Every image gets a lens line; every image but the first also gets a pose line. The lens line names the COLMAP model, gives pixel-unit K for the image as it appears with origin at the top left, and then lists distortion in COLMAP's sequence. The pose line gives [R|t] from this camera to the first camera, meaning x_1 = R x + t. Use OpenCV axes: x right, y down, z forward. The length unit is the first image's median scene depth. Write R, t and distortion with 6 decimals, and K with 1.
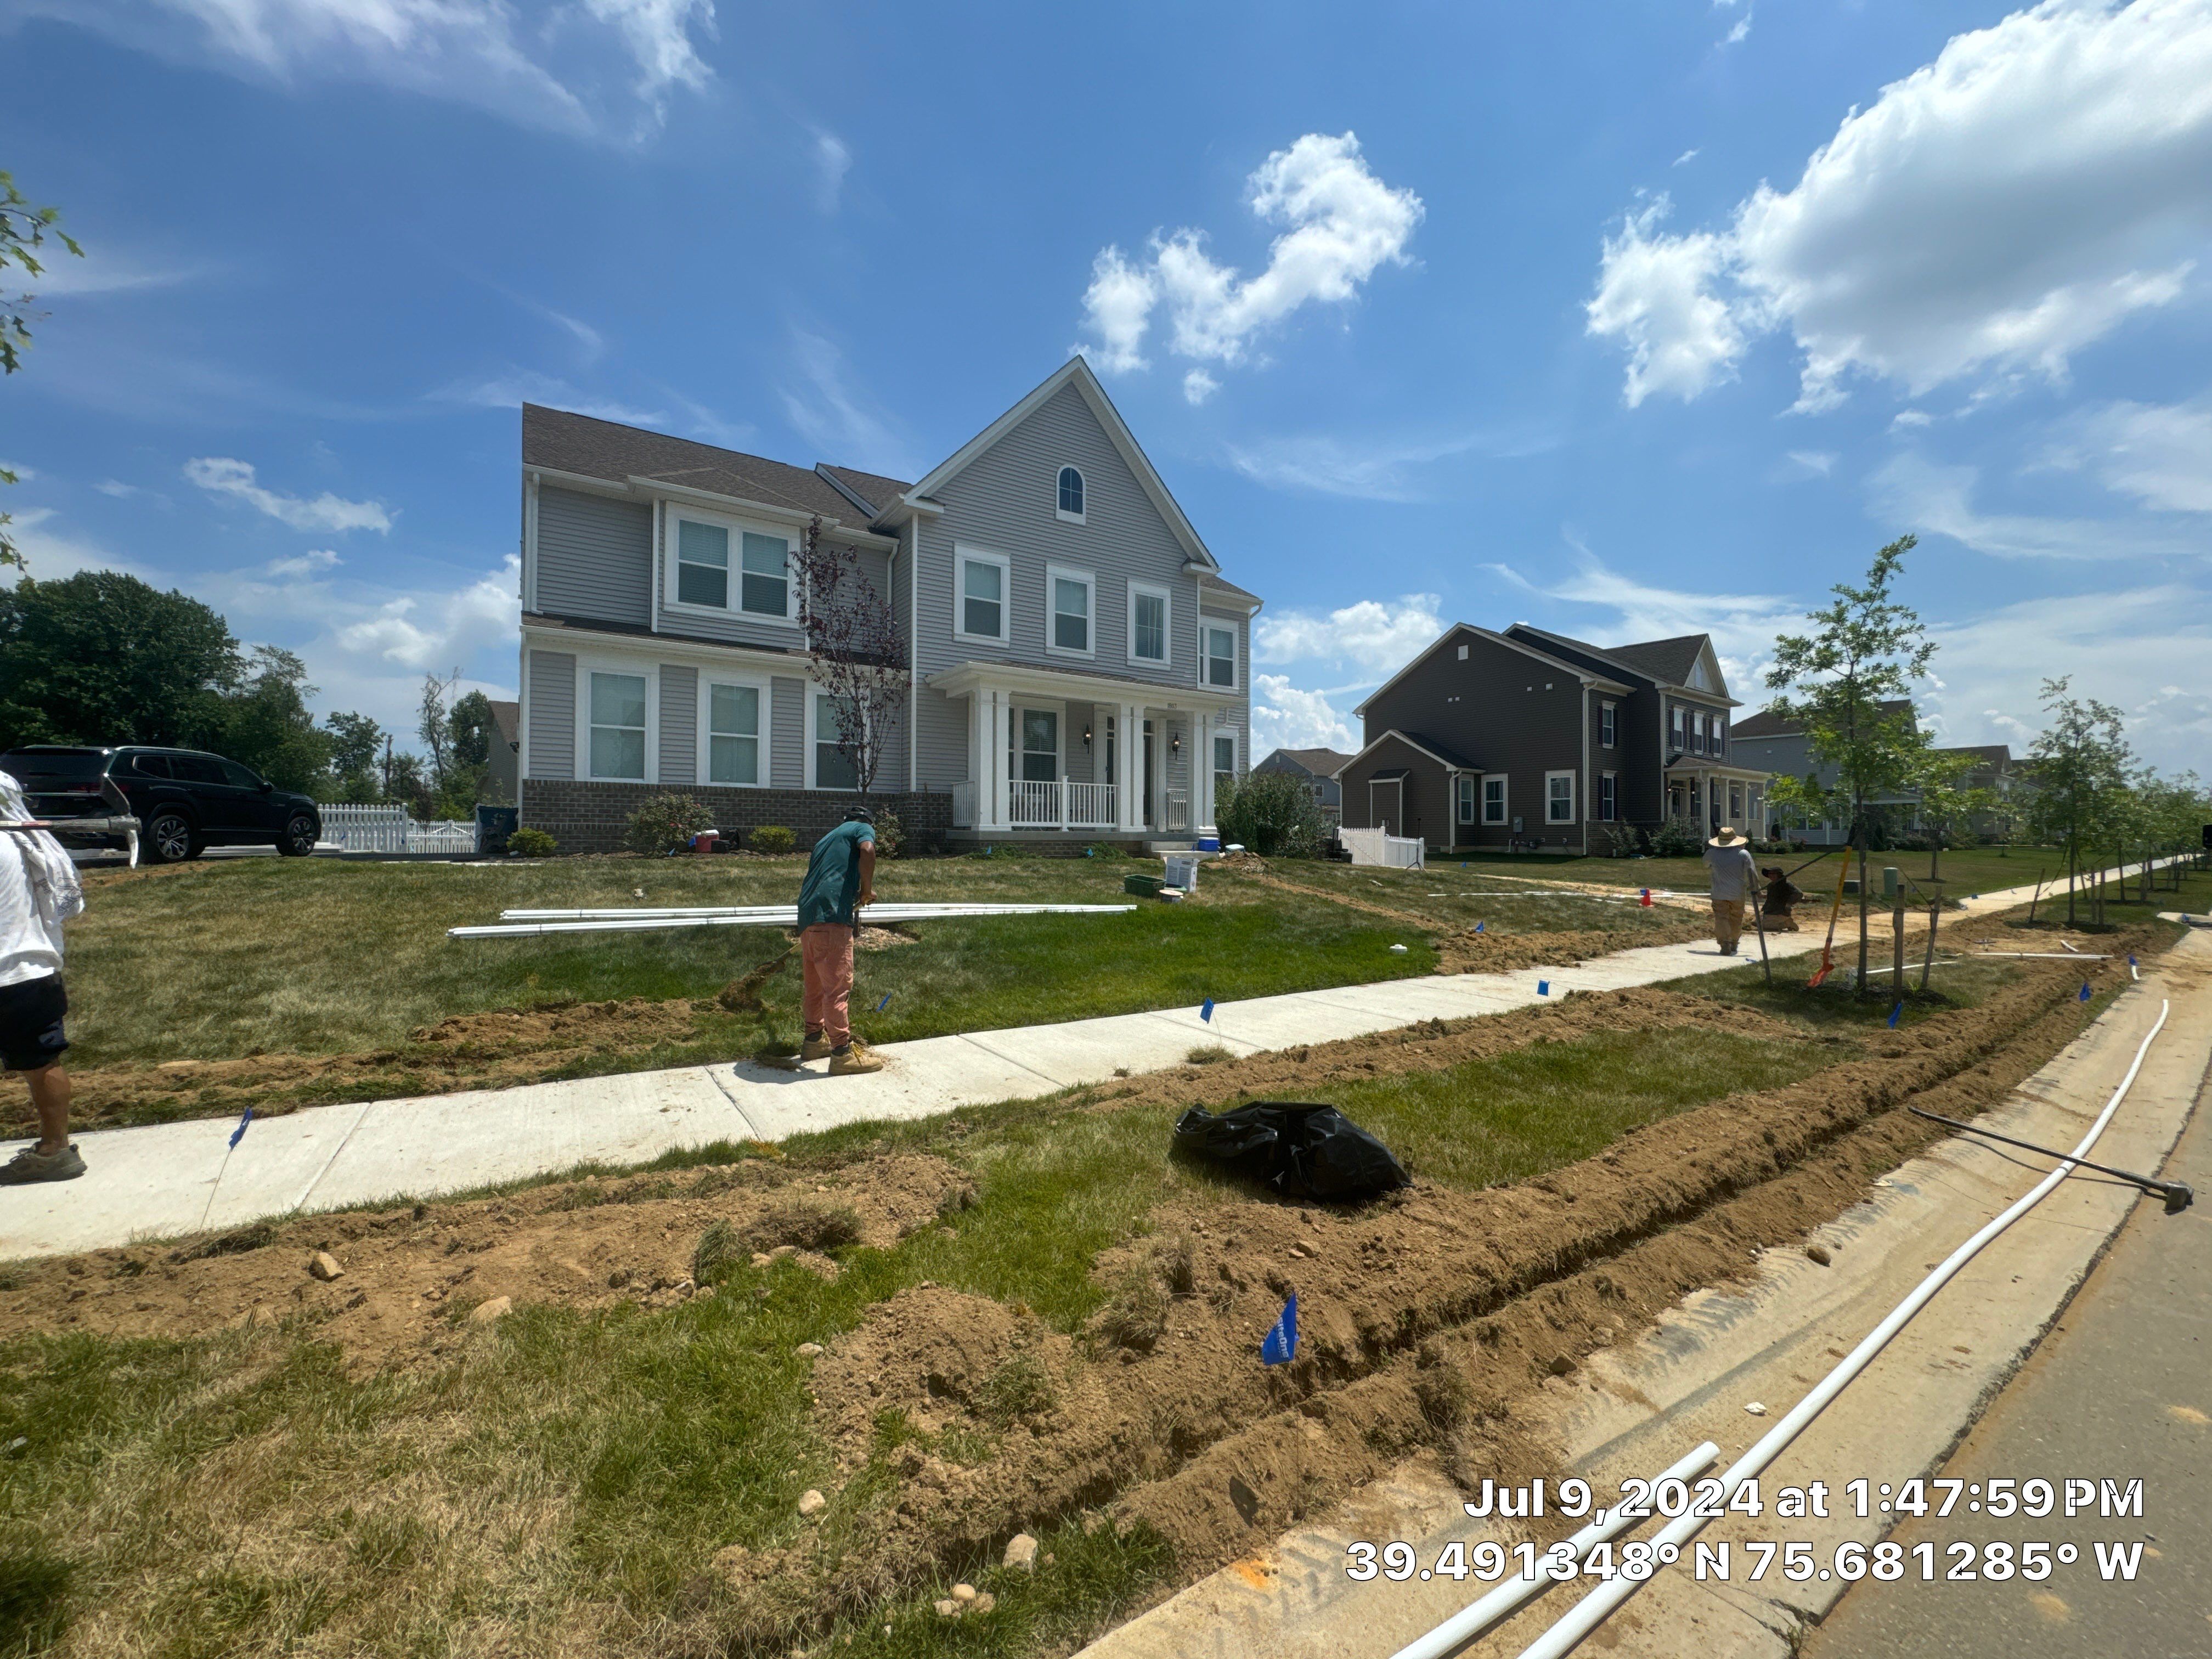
lens RADIAL K [[885.7, 0, 1106.5], [0, 885.7, 842.0], [0, 0, 1]] dist [0.000033, -0.000048]
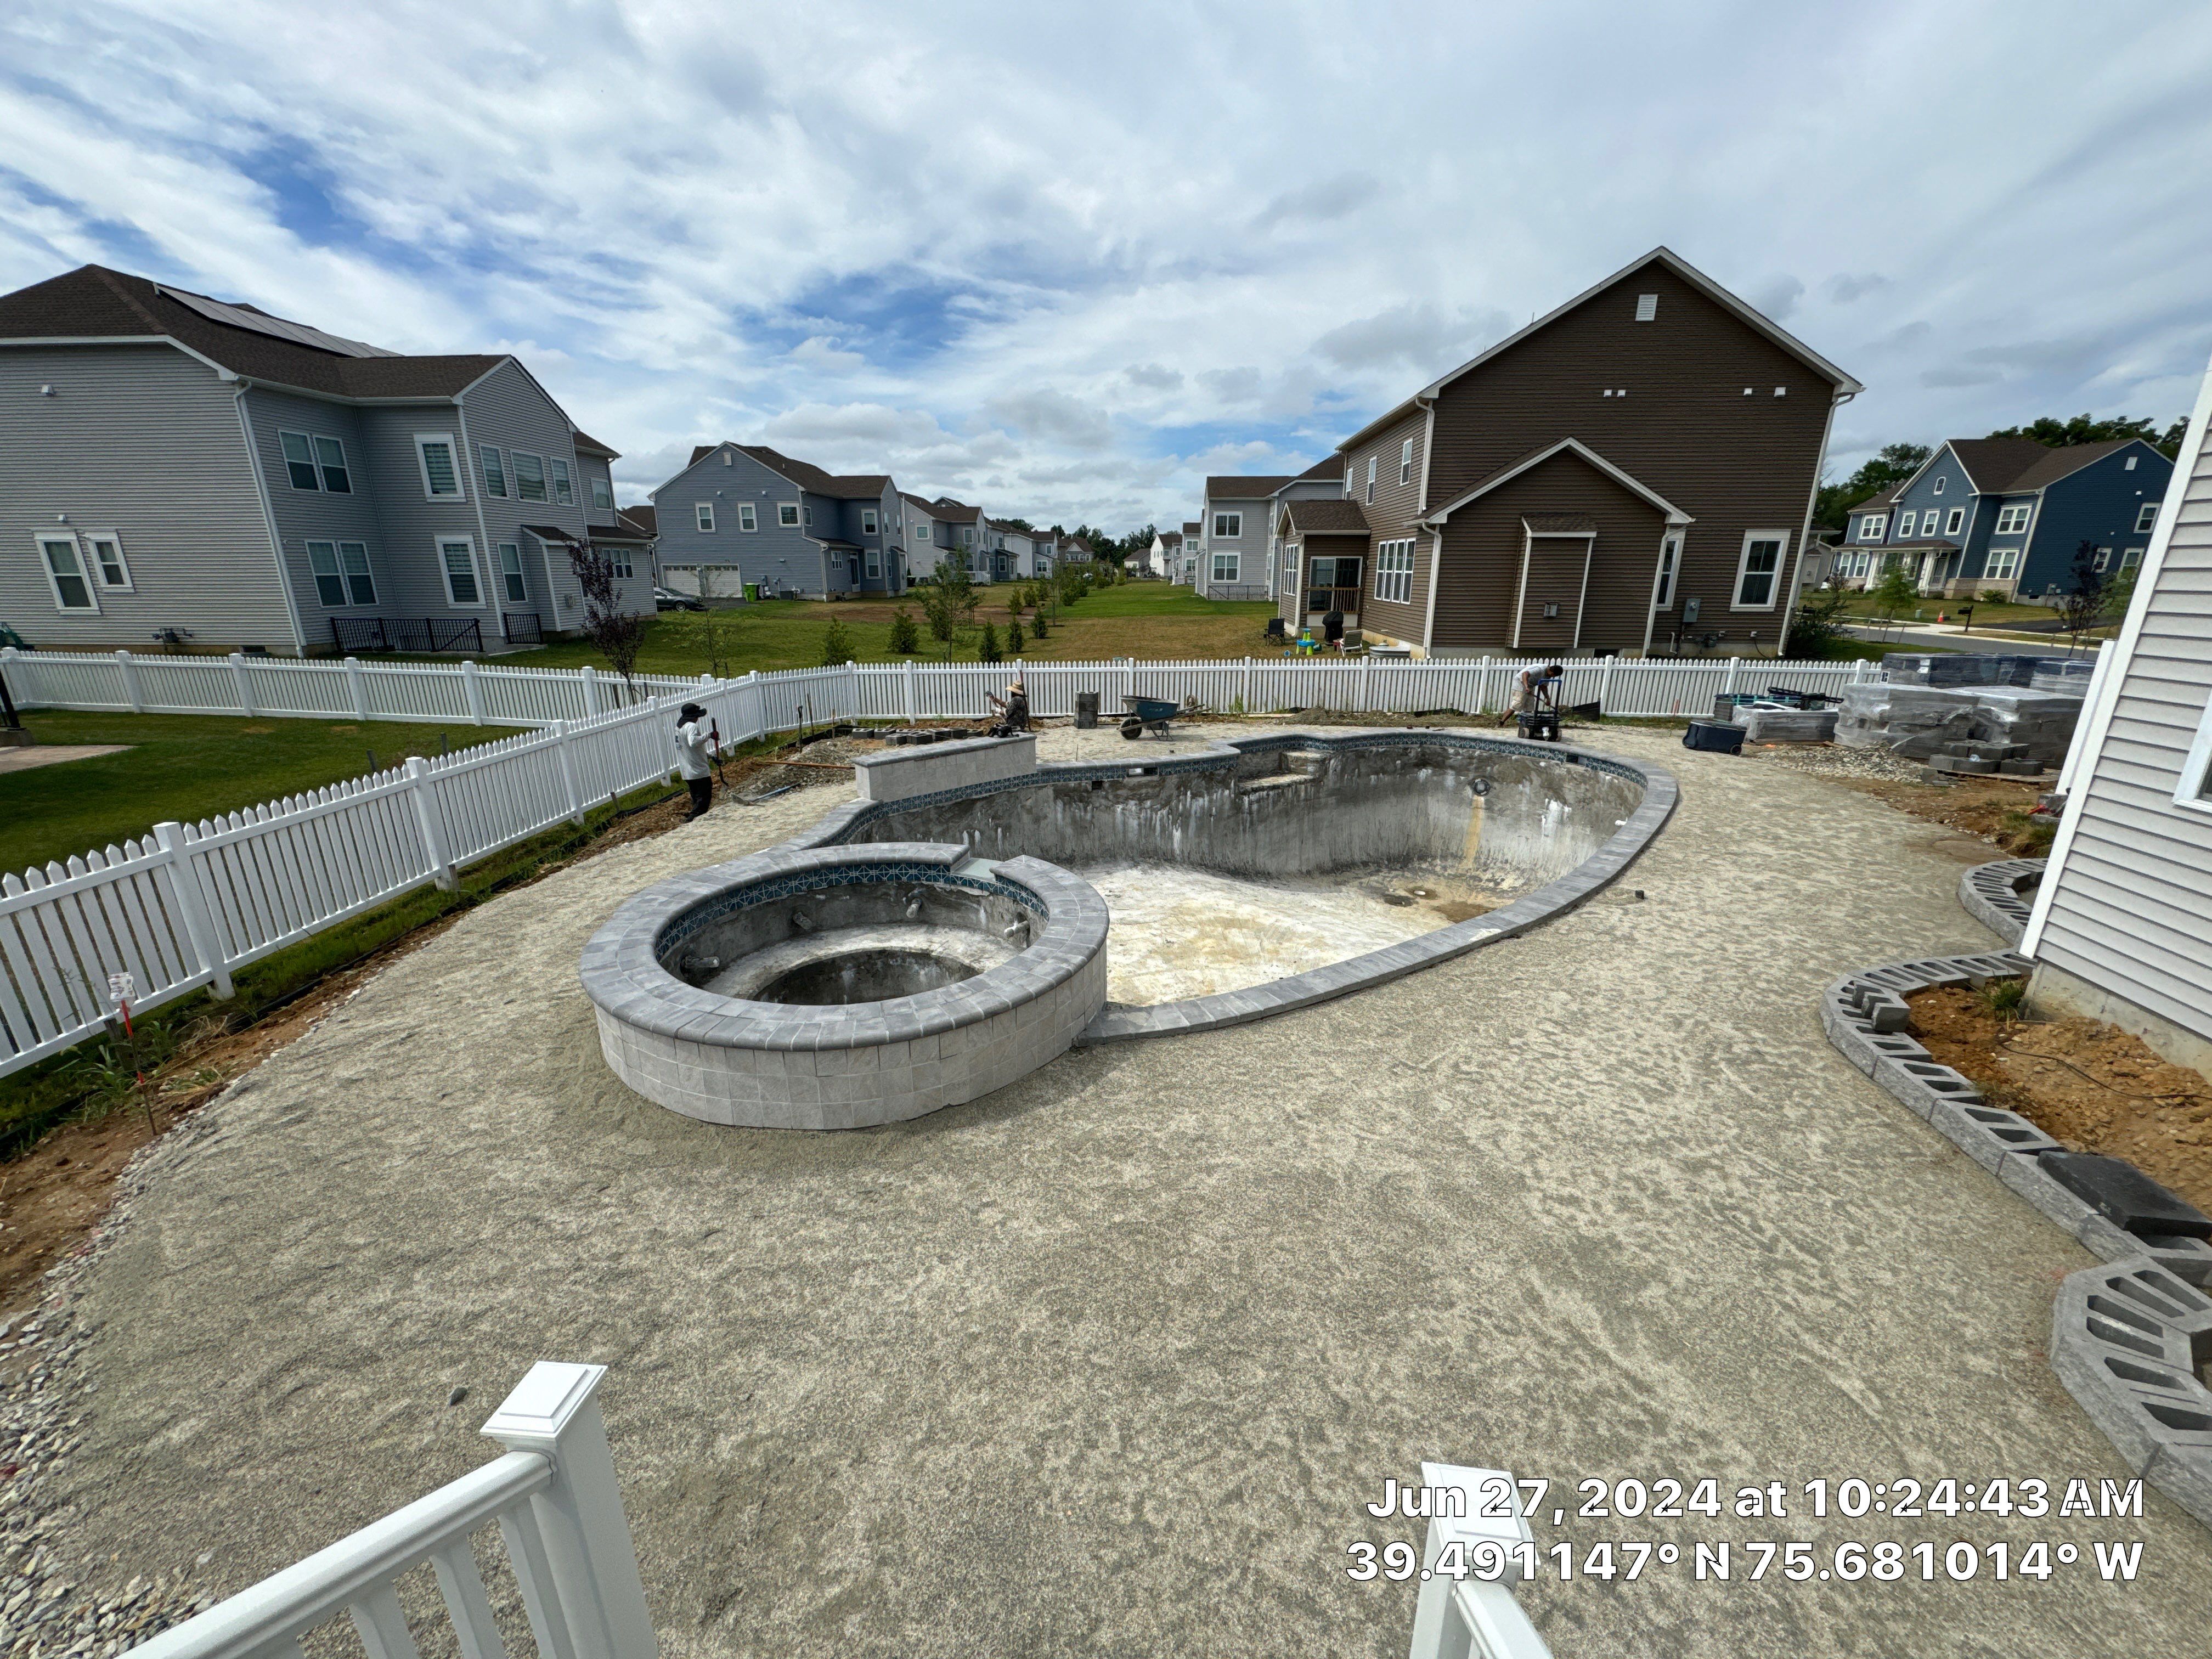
lens RADIAL K [[878.0, 0, 1100.3], [0, 878.0, 823.8], [0, 0, 1]] dist [-0.000519, -0.000562]
pose [[0.654417, -0.214884, 0.724958, -0.355940], [0.000153, 0.958806, 0.284060, -0.055067], [-0.756134, -0.185783, 0.627492, 0.913557]]
